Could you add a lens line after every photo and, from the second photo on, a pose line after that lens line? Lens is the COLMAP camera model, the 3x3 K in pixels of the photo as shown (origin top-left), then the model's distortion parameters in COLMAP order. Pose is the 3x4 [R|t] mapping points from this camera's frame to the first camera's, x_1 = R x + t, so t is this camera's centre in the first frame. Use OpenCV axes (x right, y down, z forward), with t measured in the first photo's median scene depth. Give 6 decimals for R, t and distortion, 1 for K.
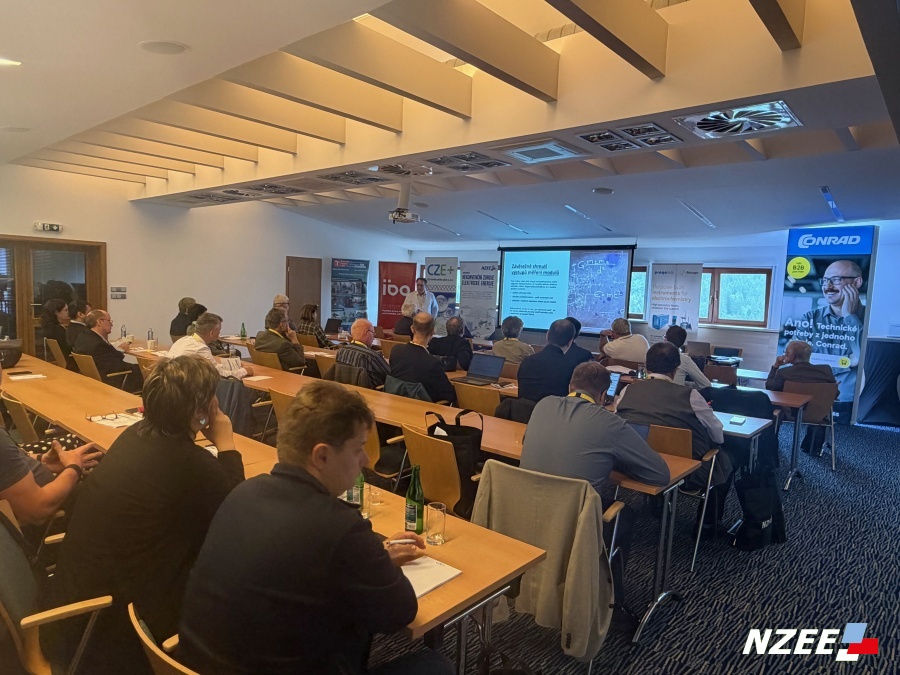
lens RADIAL K [[585.5, 0, 443.5], [0, 585.5, 343.5], [0, 0, 1]] dist [0.001204, -0.000190]
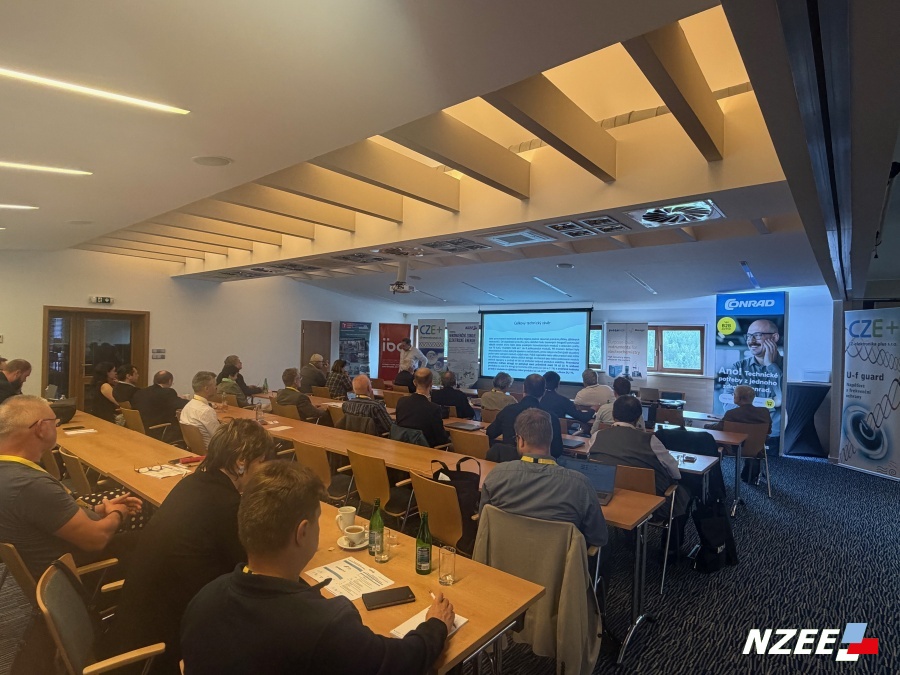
lens RADIAL K [[492.1, 0, 443.7], [0, 492.1, 341.0], [0, 0, 1]] dist [0.000019, 0.001697]
pose [[0.999533, -0.014229, 0.027045, -0.011010], [0.016757, 0.995274, -0.095651, -0.009939], [-0.025556, 0.096059, 0.995048, -0.001722]]
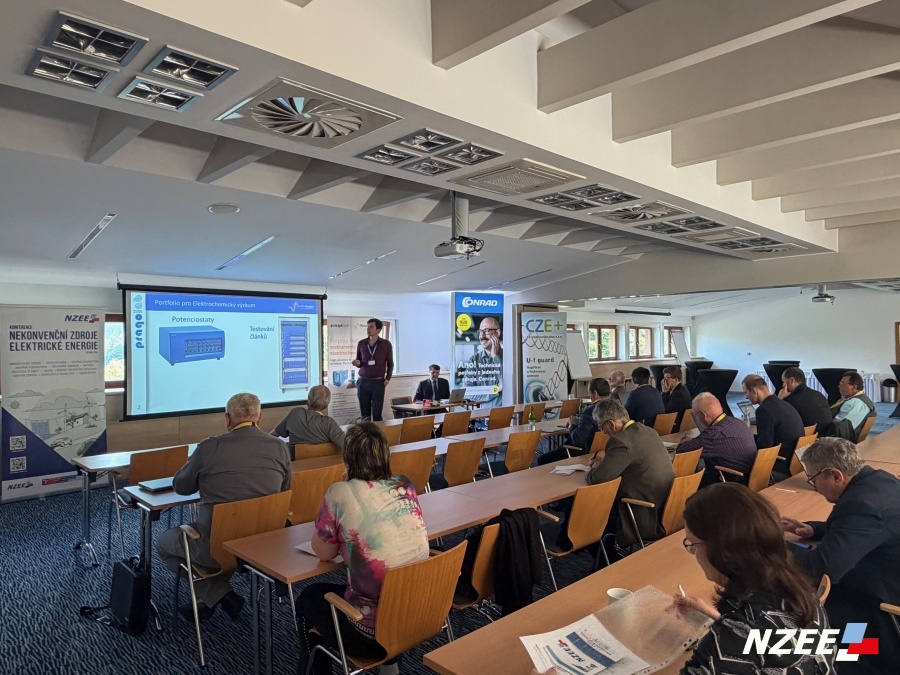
lens RADIAL K [[600.9, 0, 453.4], [0, 600.9, 343.1], [0, 0, 1]] dist [0.012997, -0.003481]
pose [[0.079187, -0.038781, 0.996105, -0.738724], [0.112558, 0.993201, 0.029720, -0.130300], [-0.990485, 0.109766, 0.083014, 0.953633]]
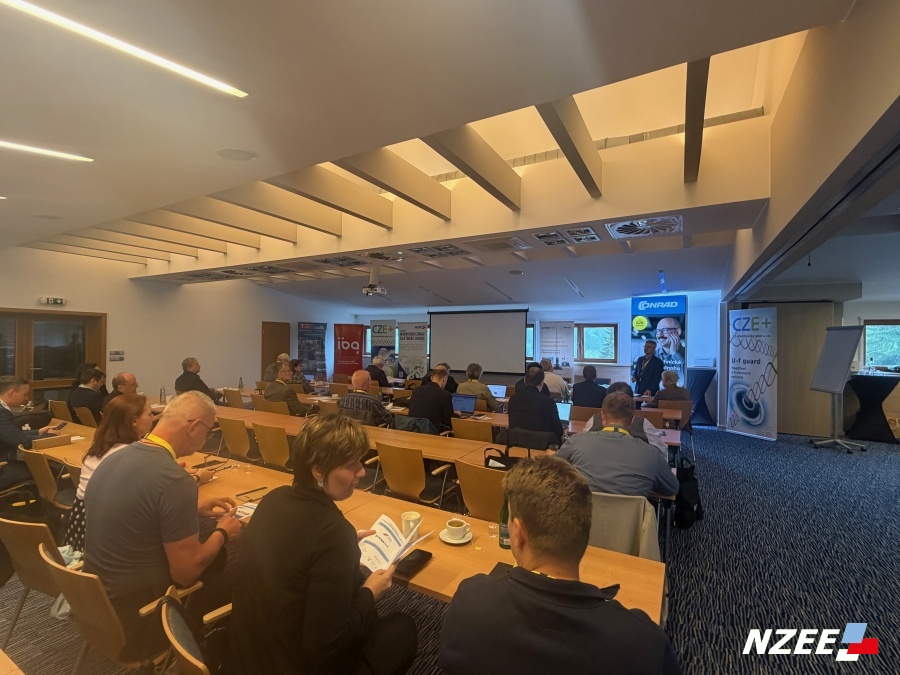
lens RADIAL K [[425.5, 0, 446.1], [0, 425.5, 341.4], [0, 0, 1]] dist [0.000076, 0.001196]
pose [[0.977713, -0.029605, 0.207850, -0.111484], [0.048219, 0.995208, -0.085070, -0.013943], [-0.204335, 0.093196, 0.974454, 0.045167]]
